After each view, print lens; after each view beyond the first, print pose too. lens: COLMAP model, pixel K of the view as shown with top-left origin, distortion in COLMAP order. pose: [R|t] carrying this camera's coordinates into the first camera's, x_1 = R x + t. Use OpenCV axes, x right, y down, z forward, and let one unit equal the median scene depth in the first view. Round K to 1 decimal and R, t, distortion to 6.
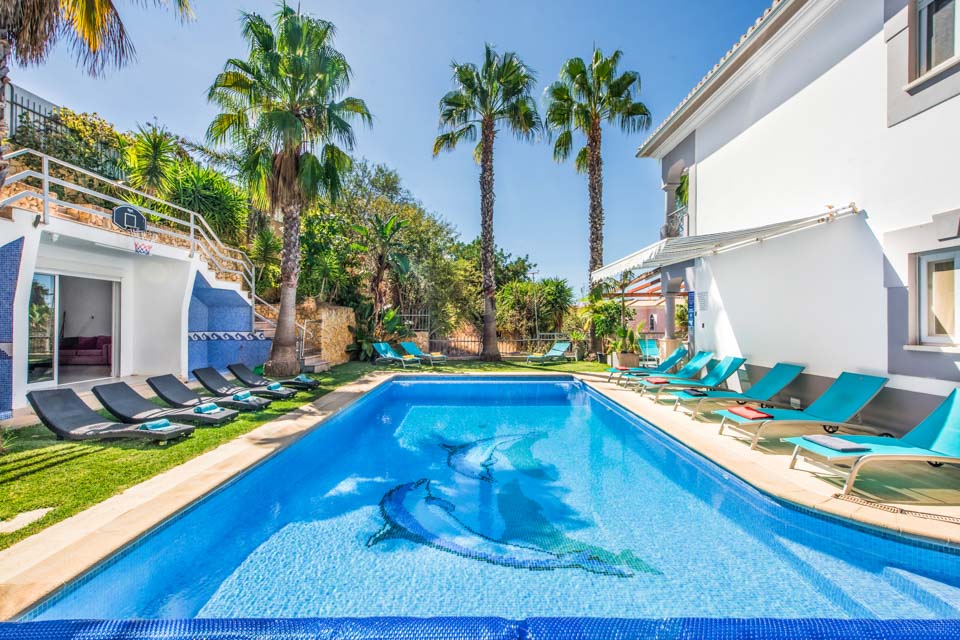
lens RADIAL K [[442.5, 0, 480.0], [0, 442.5, 320.0], [0, 0, 1]] dist [0.019006, -0.000035]
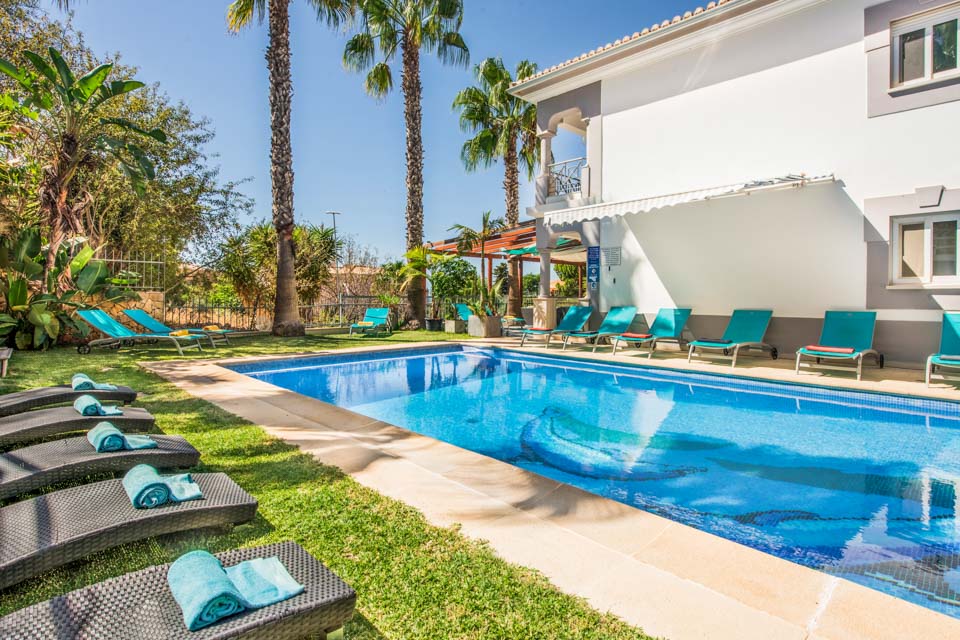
lens RADIAL K [[489.4, 0, 483.3], [0, 489.4, 296.8], [0, 0, 1]] dist [0.045673, -0.021428]
pose [[0.690987, 0.006837, 0.722835, -0.779062], [-0.006948, 0.999972, -0.002817, 0.085287], [-0.722834, -0.003076, 0.691015, 0.708686]]
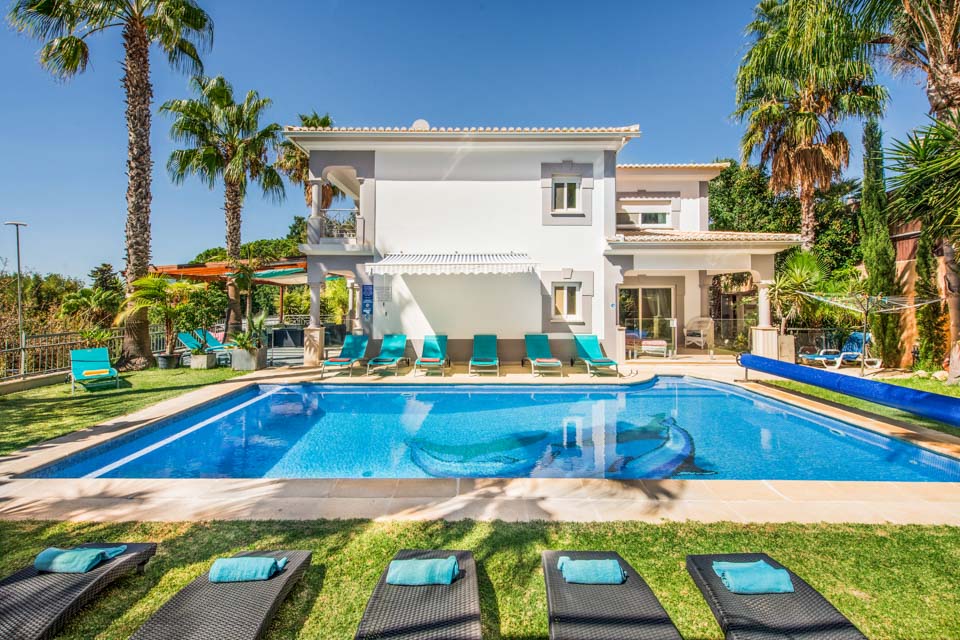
lens RADIAL K [[432.5, 0, 459.7], [0, 432.5, 293.9], [0, 0, 1]] dist [-0.000335, 0.000369]
pose [[-0.042875, 0.009021, 0.999040, -1.120260], [-0.000477, 0.999959, -0.009049, -0.050131], [-0.999080, -0.000864, -0.042869, 1.329488]]
